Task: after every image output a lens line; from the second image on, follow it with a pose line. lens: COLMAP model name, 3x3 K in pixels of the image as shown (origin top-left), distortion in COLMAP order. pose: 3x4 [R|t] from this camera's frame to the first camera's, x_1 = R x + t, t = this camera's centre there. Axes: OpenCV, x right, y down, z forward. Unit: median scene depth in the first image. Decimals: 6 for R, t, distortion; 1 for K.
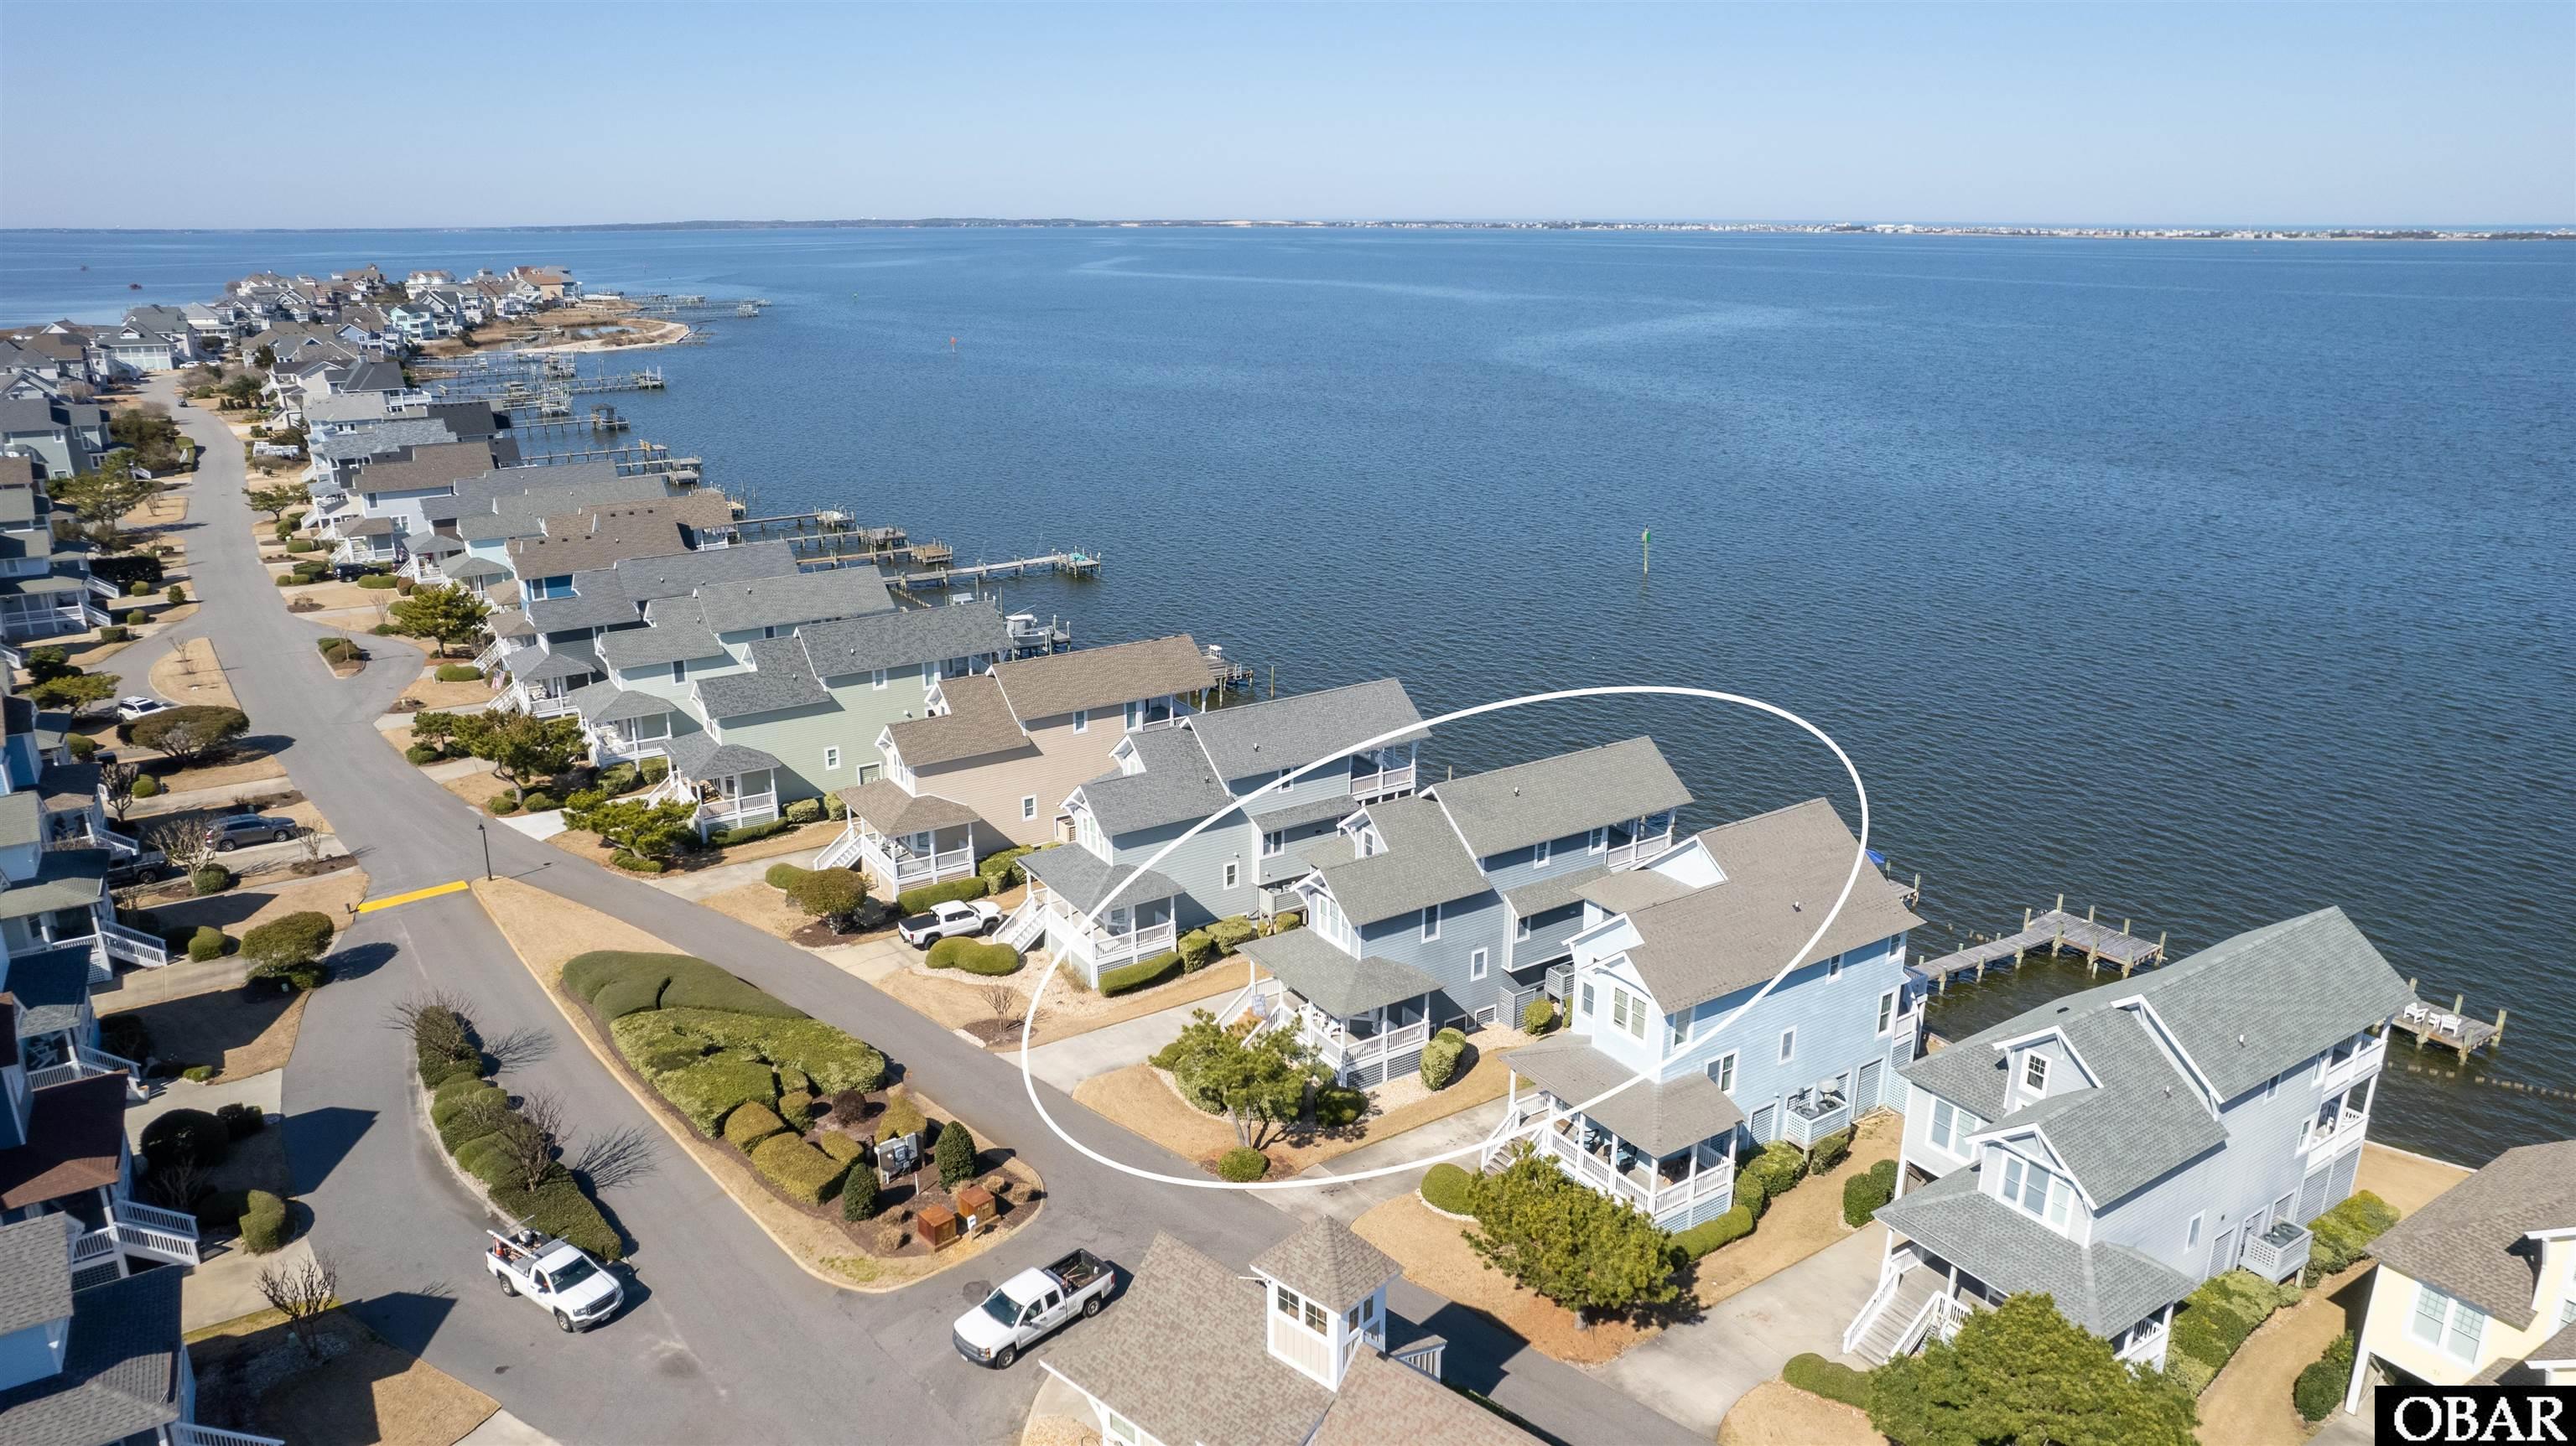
lens RADIAL K [[1682.4, 0, 1288.0], [0, 1682.4, 723.0], [0, 0, 1]] dist [-0.088991, 0.086594]
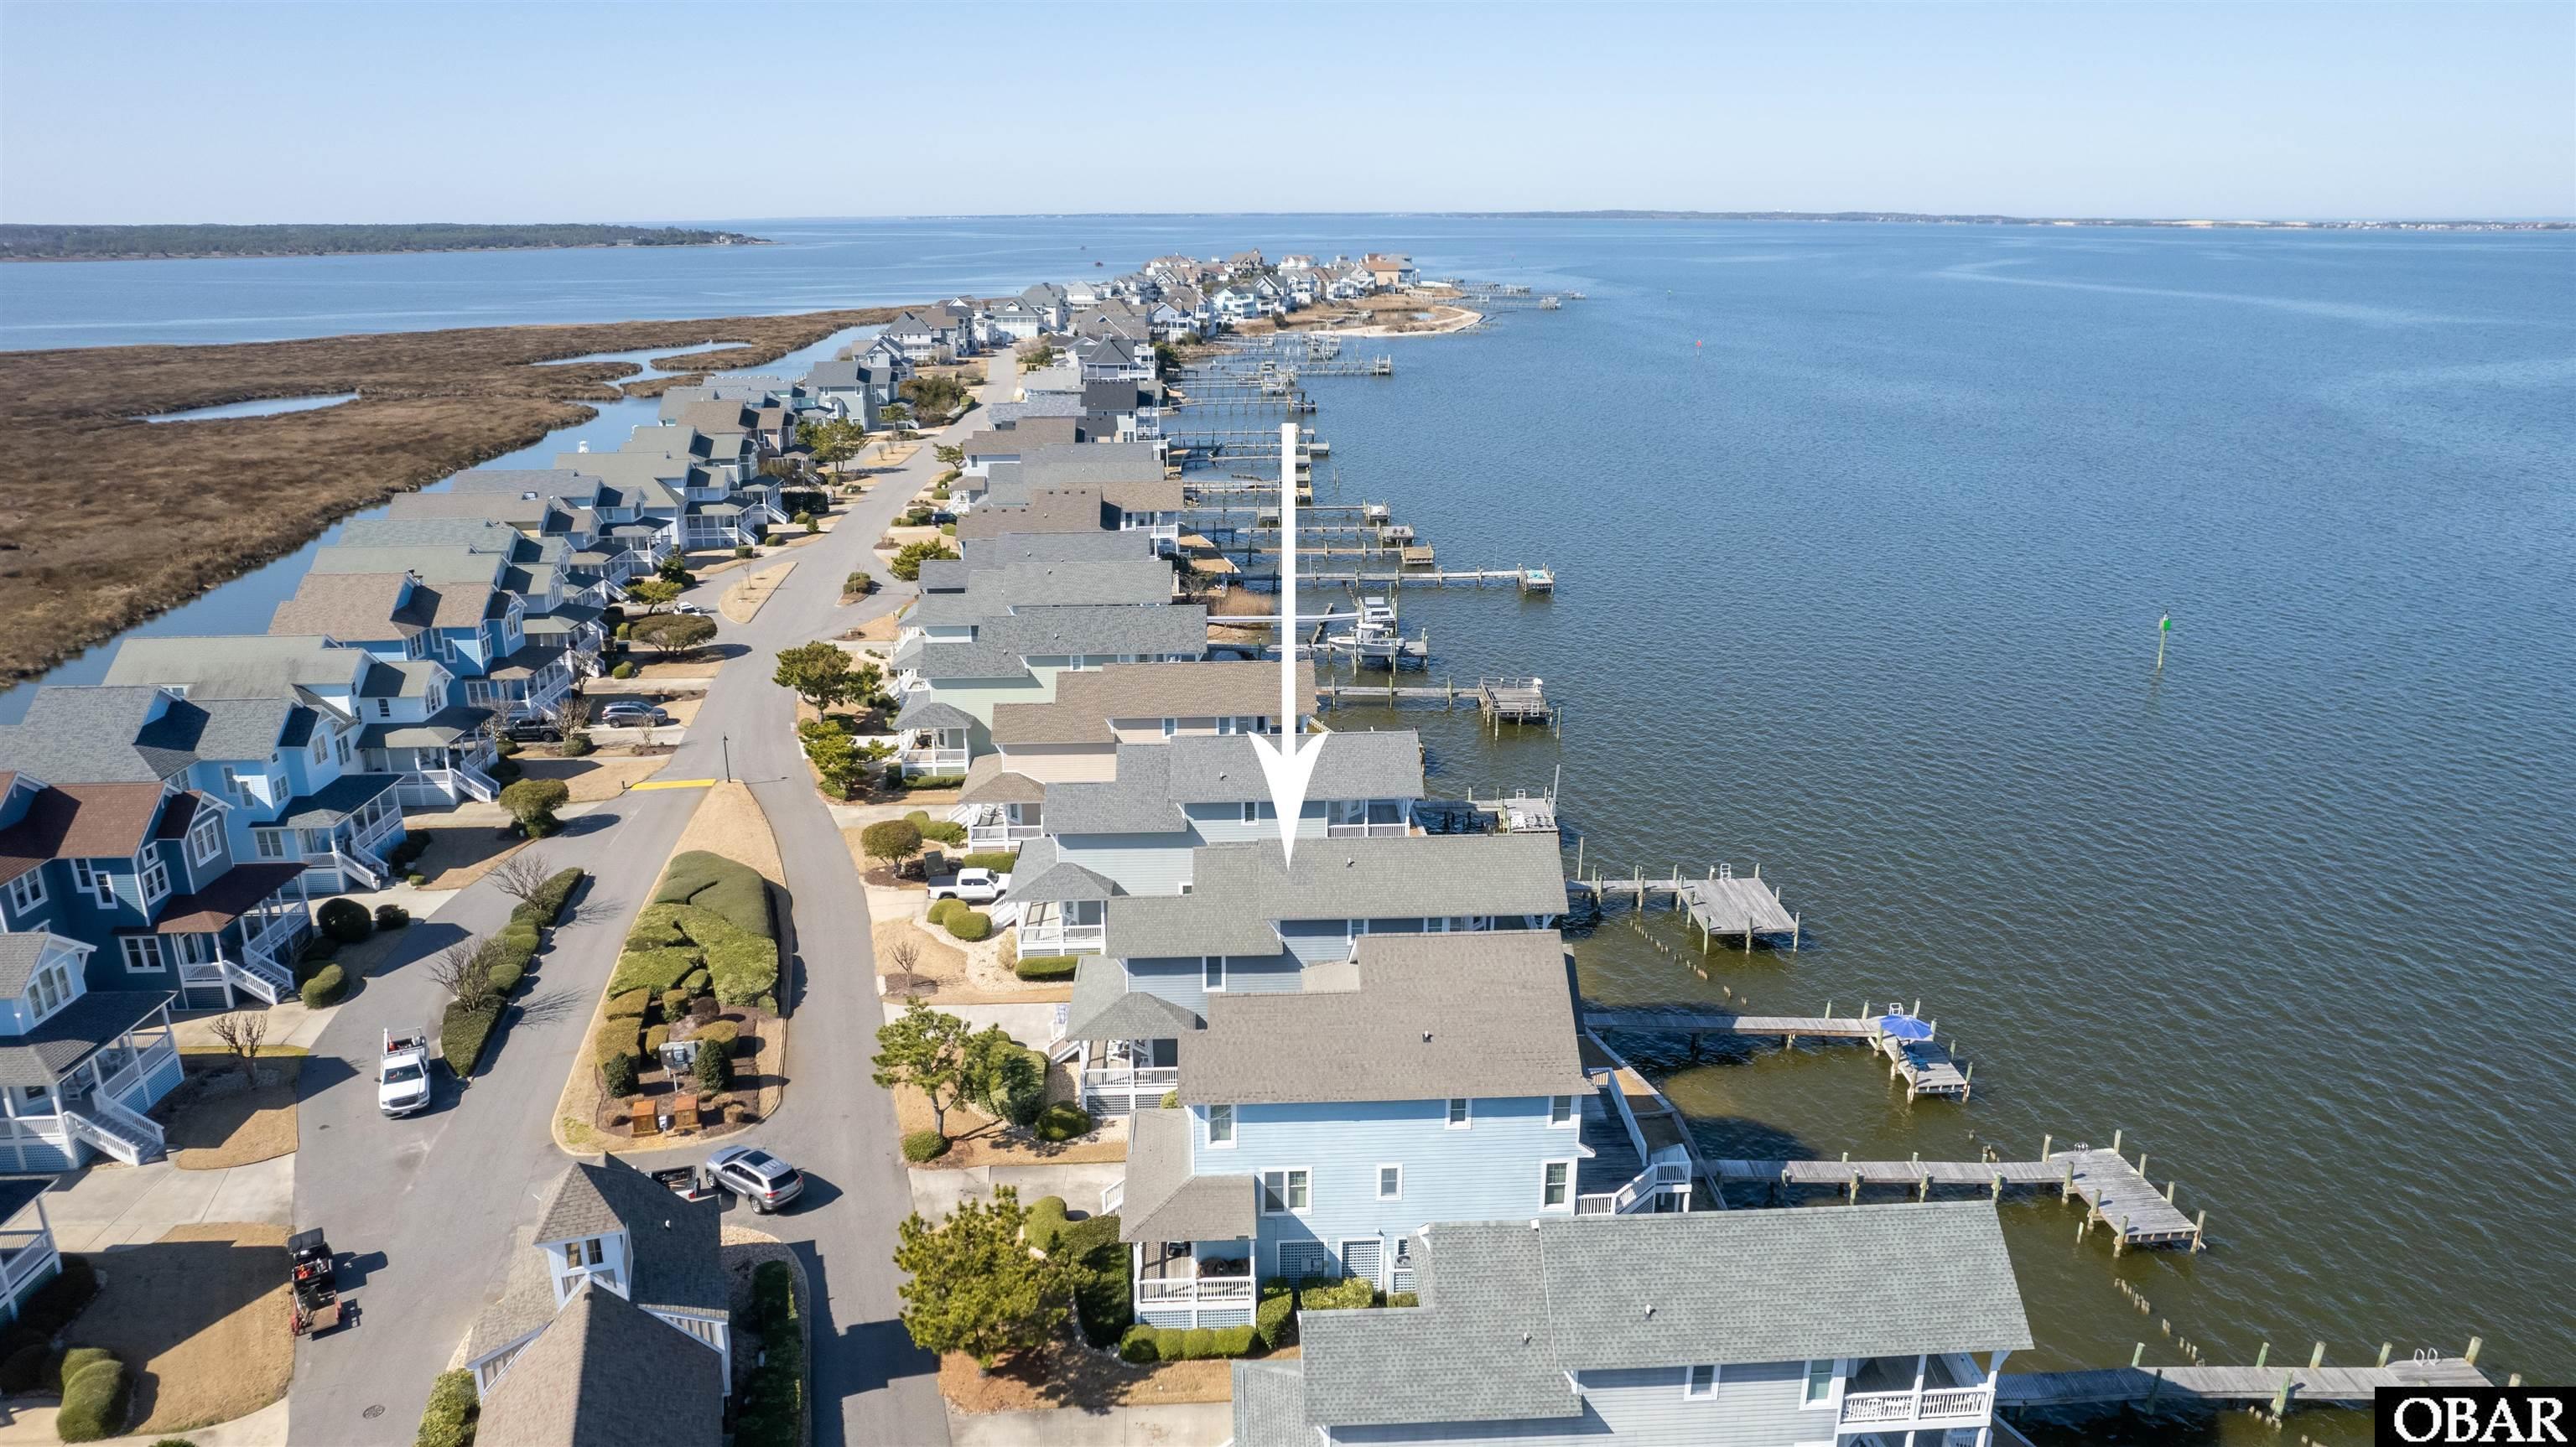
lens RADIAL K [[1713.8, 0, 1326.5], [0, 1713.8, 718.1], [0, 0, 1]] dist [-0.091065, 0.094477]
pose [[0.861167, 0.146726, -0.486685, 0.147350], [-0.147271, 0.988389, 0.037389, -0.018811], [0.486521, 0.039476, 0.872777, 0.033927]]
